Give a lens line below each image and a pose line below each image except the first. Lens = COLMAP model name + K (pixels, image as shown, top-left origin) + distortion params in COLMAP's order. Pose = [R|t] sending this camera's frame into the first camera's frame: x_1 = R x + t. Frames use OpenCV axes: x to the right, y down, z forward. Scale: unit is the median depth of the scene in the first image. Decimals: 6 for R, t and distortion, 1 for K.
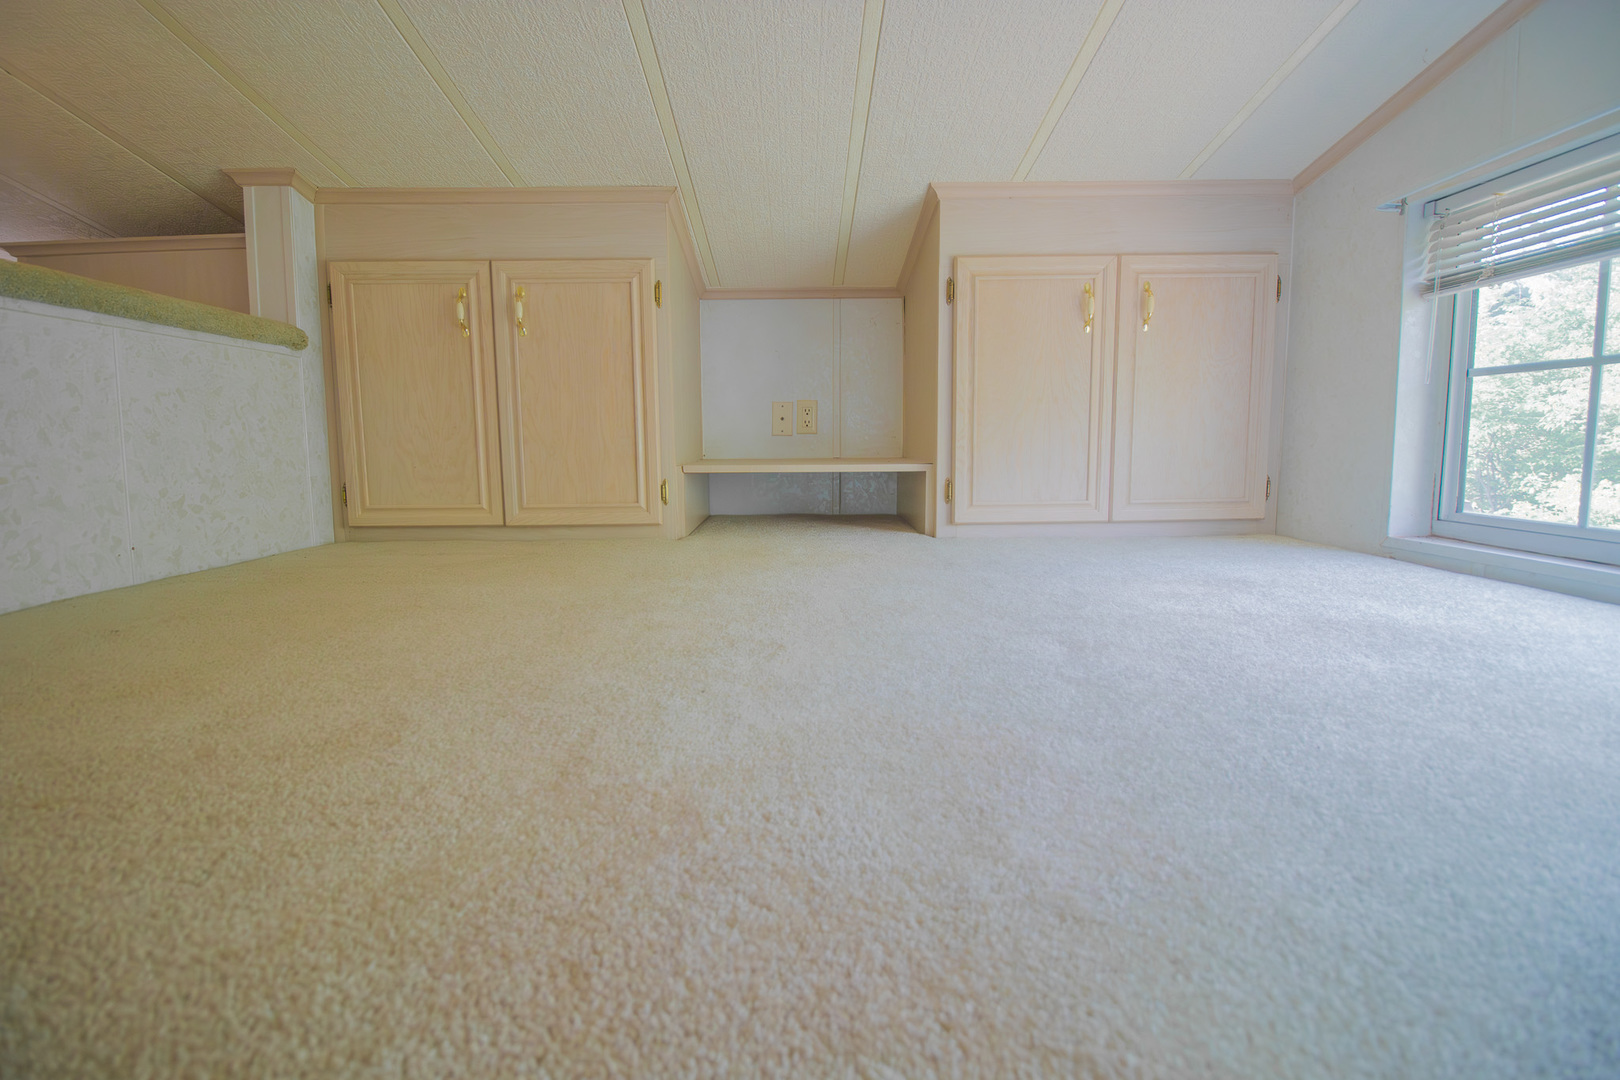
lens RADIAL K [[744.4, 0, 800.9], [0, 744.4, 524.1], [0, 0, 1]] dist [0.000275, -0.014442]
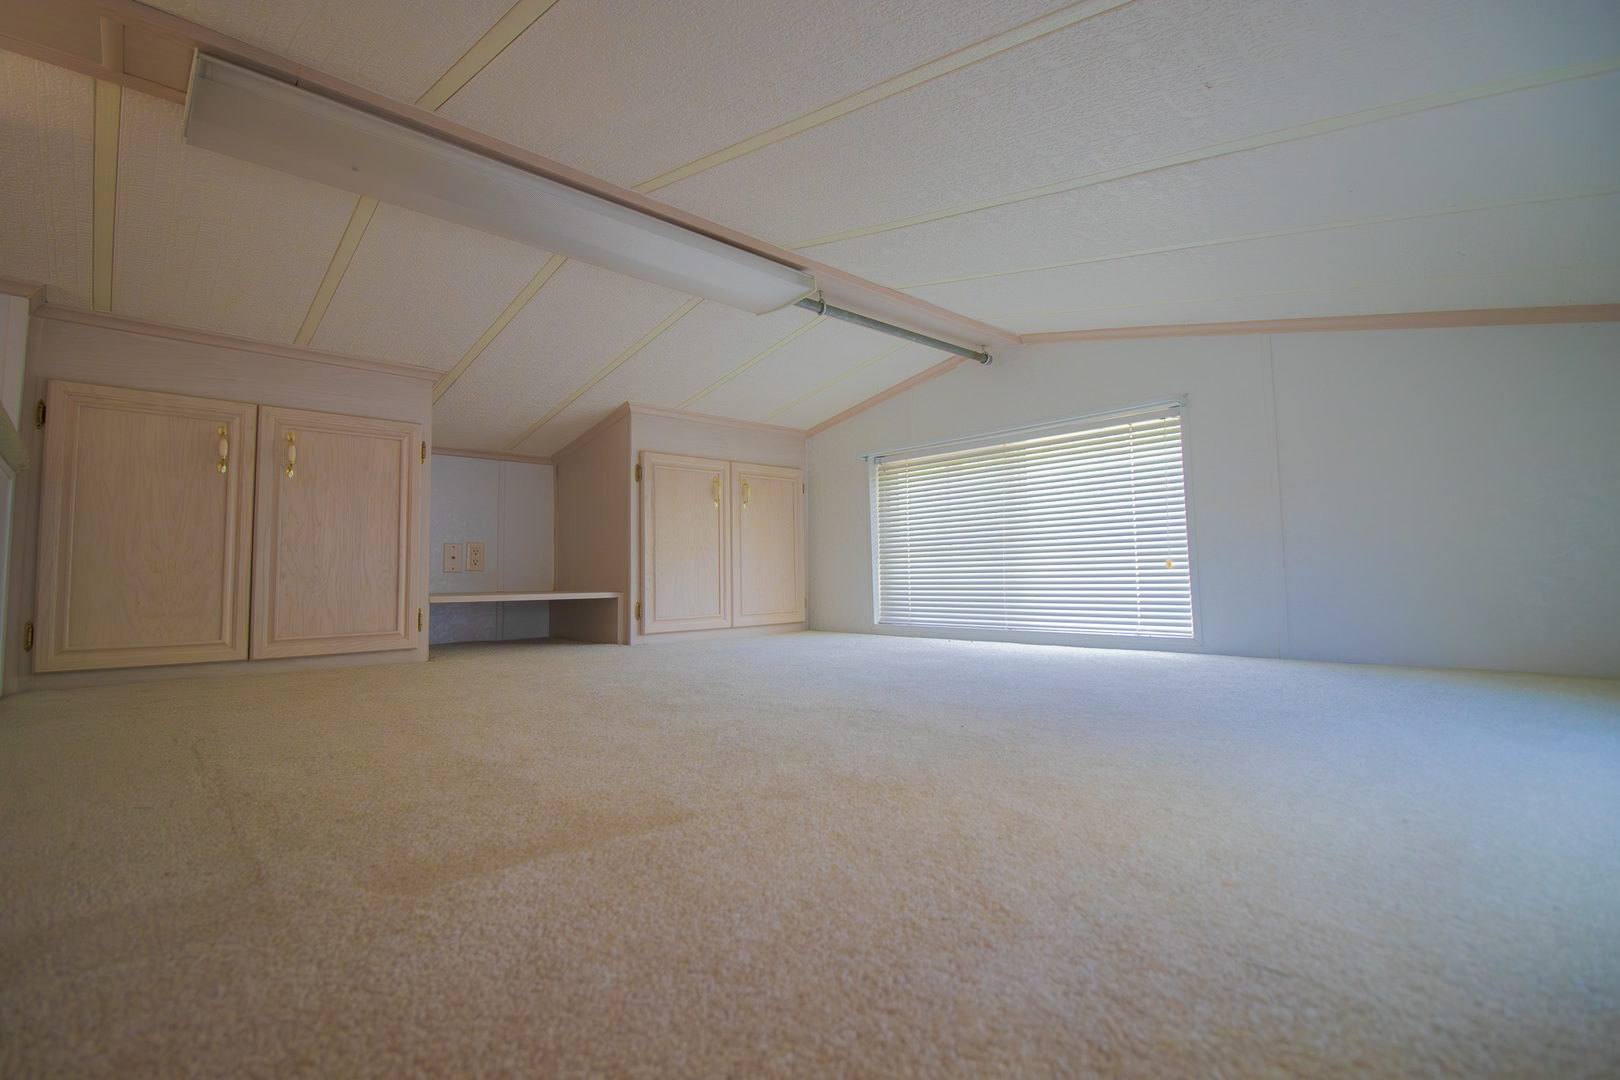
lens RADIAL K [[744.4, 0, 800.9], [0, 744.4, 524.1], [0, 0, 1]] dist [0.000275, -0.014442]
pose [[0.729984, 0.046921, 0.681852, -0.545893], [0.085788, 0.983460, -0.159519, 0.044338], [-0.678059, 0.174941, 0.713885, -0.233936]]
